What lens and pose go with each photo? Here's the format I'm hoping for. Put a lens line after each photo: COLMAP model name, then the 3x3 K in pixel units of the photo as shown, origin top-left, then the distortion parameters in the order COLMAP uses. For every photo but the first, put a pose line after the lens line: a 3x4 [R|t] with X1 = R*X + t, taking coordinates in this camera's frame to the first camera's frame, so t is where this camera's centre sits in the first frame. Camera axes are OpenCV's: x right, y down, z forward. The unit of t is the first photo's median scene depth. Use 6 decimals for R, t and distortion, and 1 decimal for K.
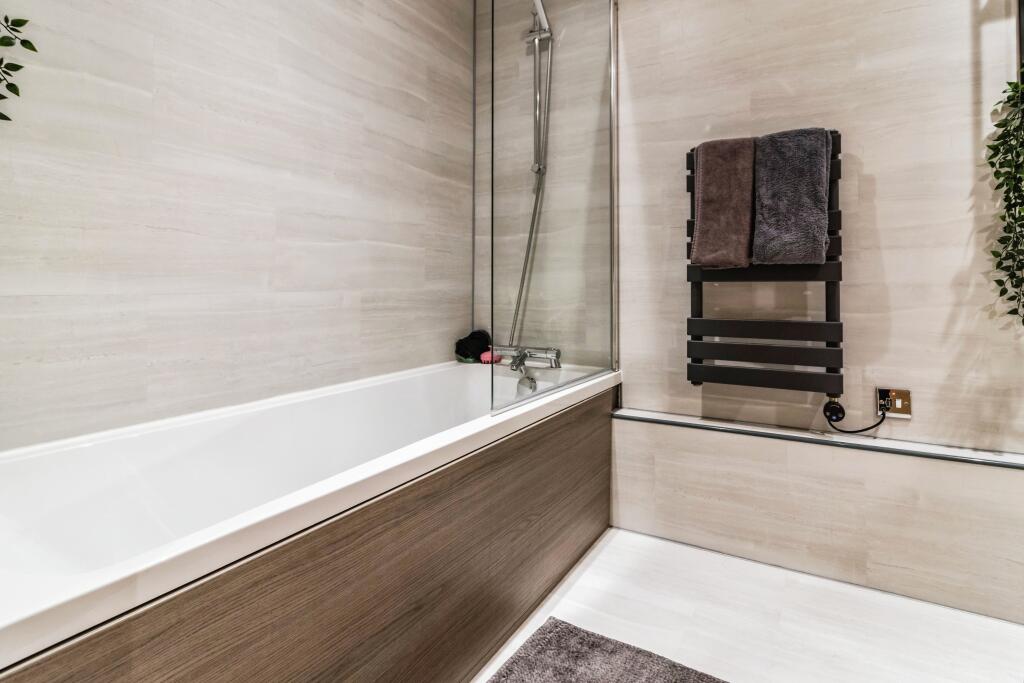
lens RADIAL K [[562.4, 0, 516.6], [0, 562.4, 282.1], [0, 0, 1]] dist [0.003561, 0.000512]
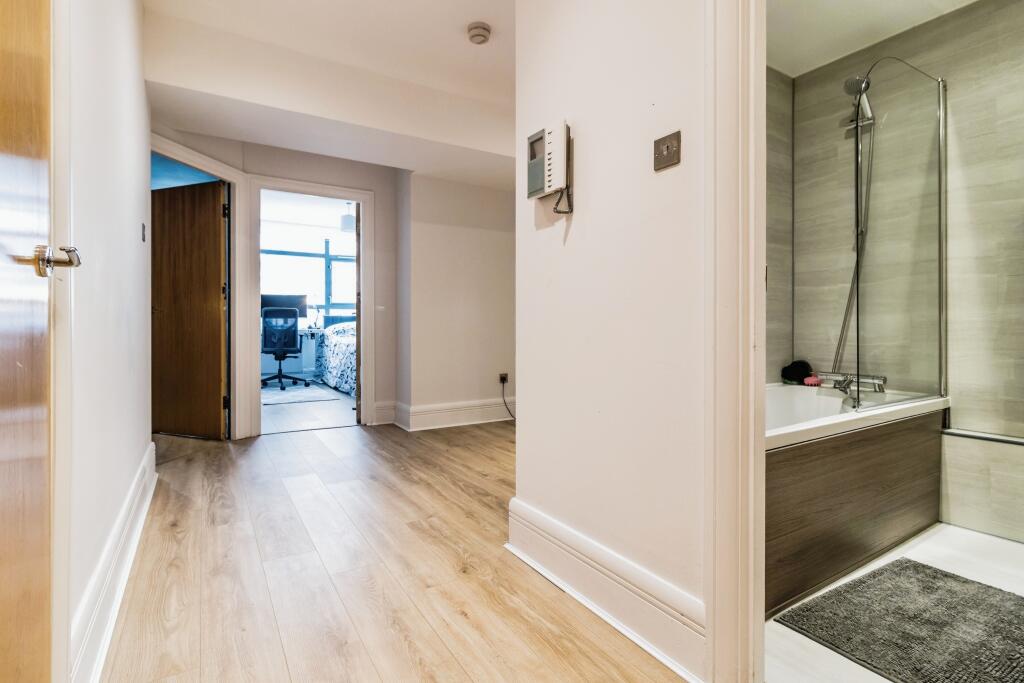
lens RADIAL K [[495.3, 0, 507.0], [0, 495.3, 328.1], [0, 0, 1]] dist [0.000552, 0.000481]
pose [[0.884643, 0.004206, -0.466250, -0.152761], [0.001277, 0.999934, 0.011443, -0.002204], [0.466267, -0.010718, 0.884579, -0.361657]]
